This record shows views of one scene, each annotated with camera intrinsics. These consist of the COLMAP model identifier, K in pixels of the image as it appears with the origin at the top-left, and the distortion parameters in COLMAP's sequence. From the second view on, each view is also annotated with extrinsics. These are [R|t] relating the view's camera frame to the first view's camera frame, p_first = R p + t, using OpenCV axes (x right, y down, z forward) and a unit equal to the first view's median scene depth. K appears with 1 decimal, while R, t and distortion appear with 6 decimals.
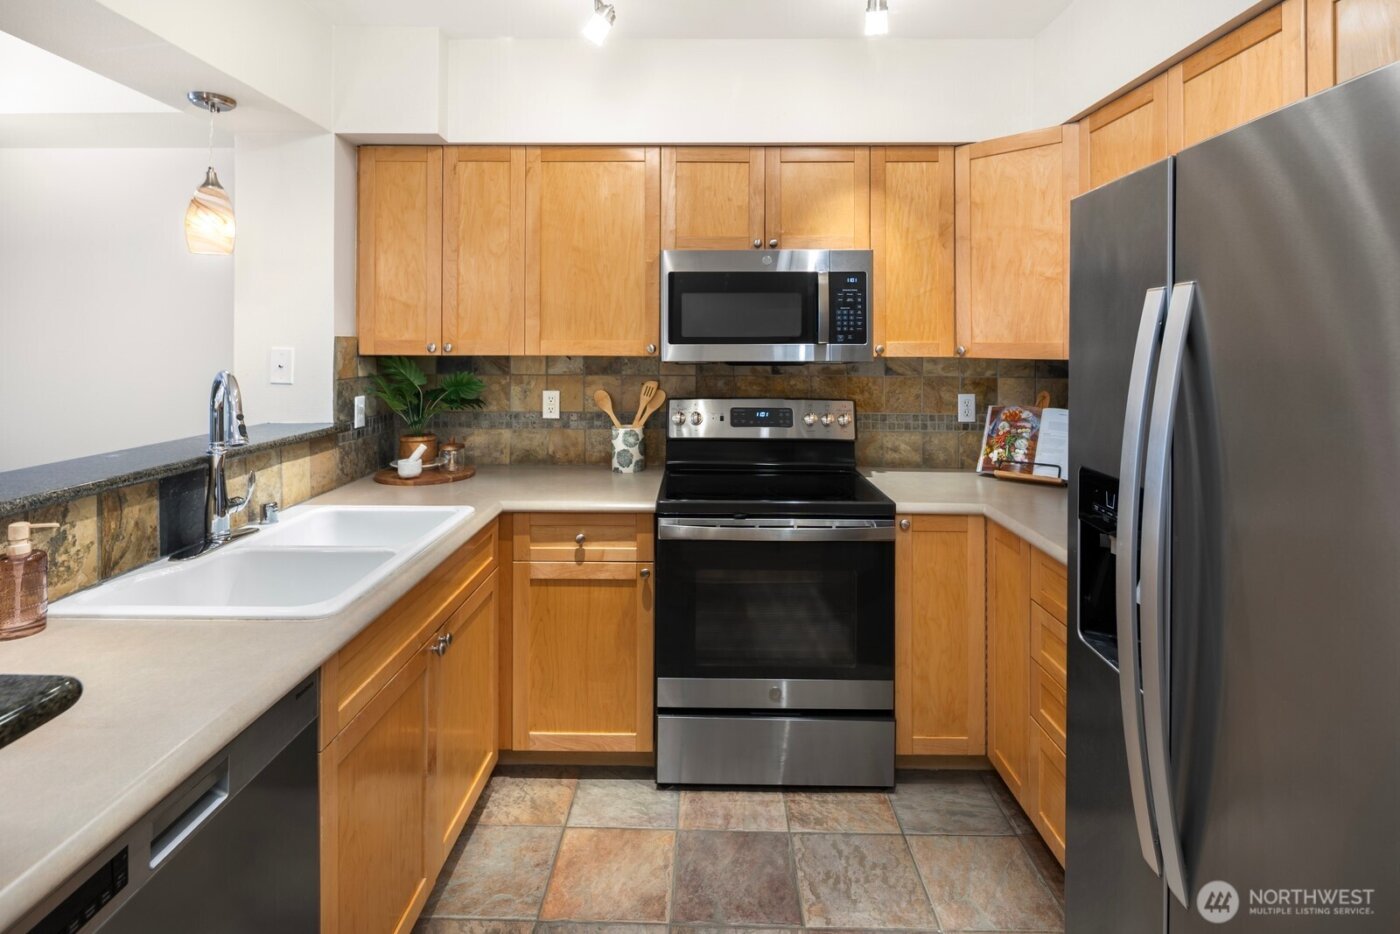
lens RADIAL K [[691.0, 0, 697.8], [0, 691.0, 336.7], [0, 0, 1]] dist [0.005655, -0.000641]
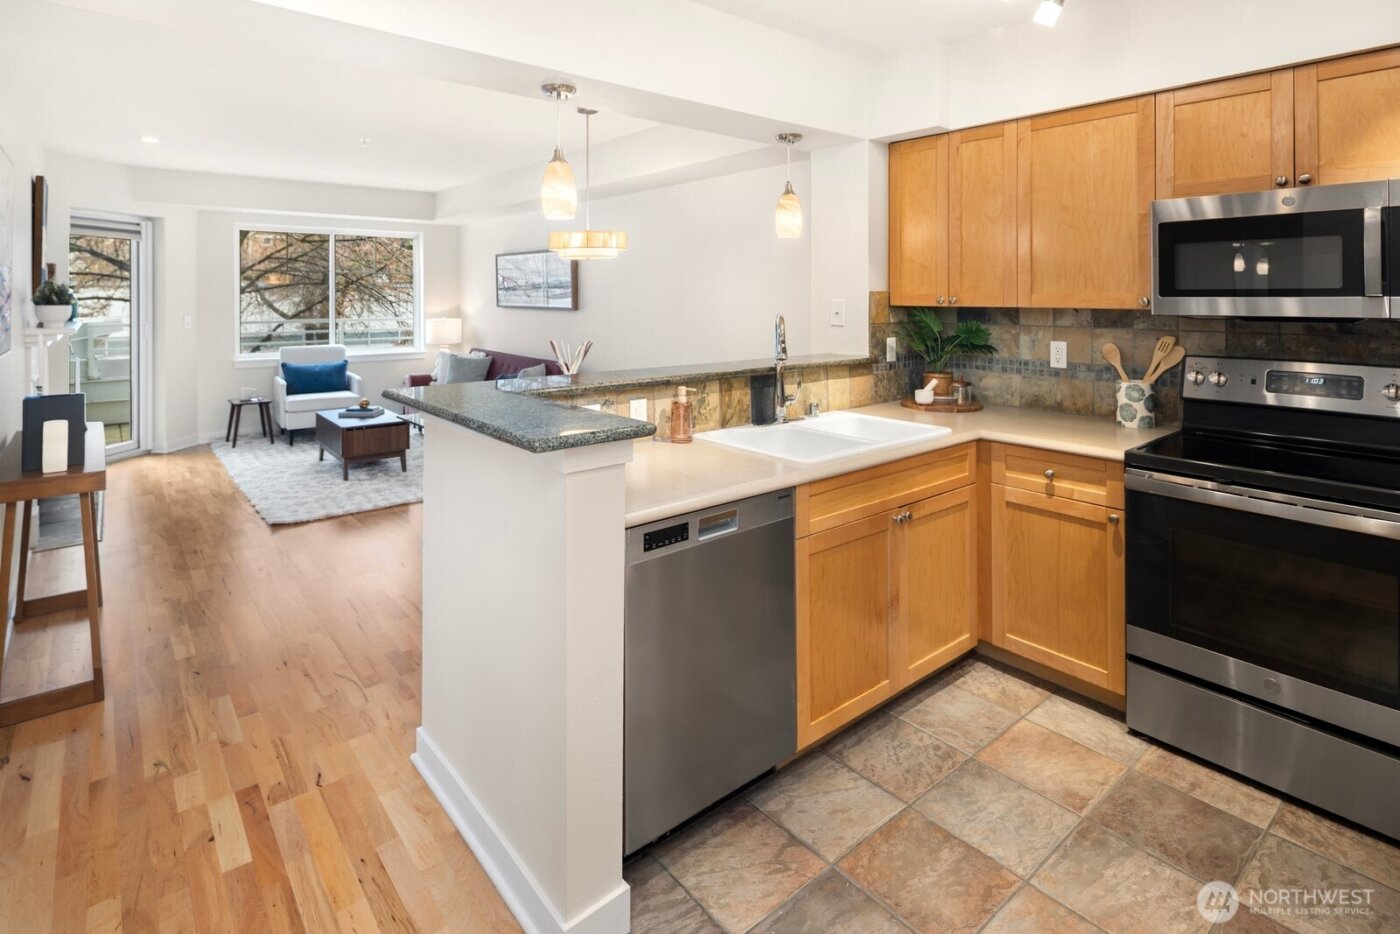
lens RADIAL K [[719.1, 0, 701.9], [0, 719.1, 291.5], [0, 0, 1]] dist [-0.003391, -0.001705]
pose [[0.655029, -0.006518, -0.755576, 0.304068], [0.007145, 0.999972, -0.002431, 0.000701], [0.755570, -0.003806, 0.655057, -0.149597]]
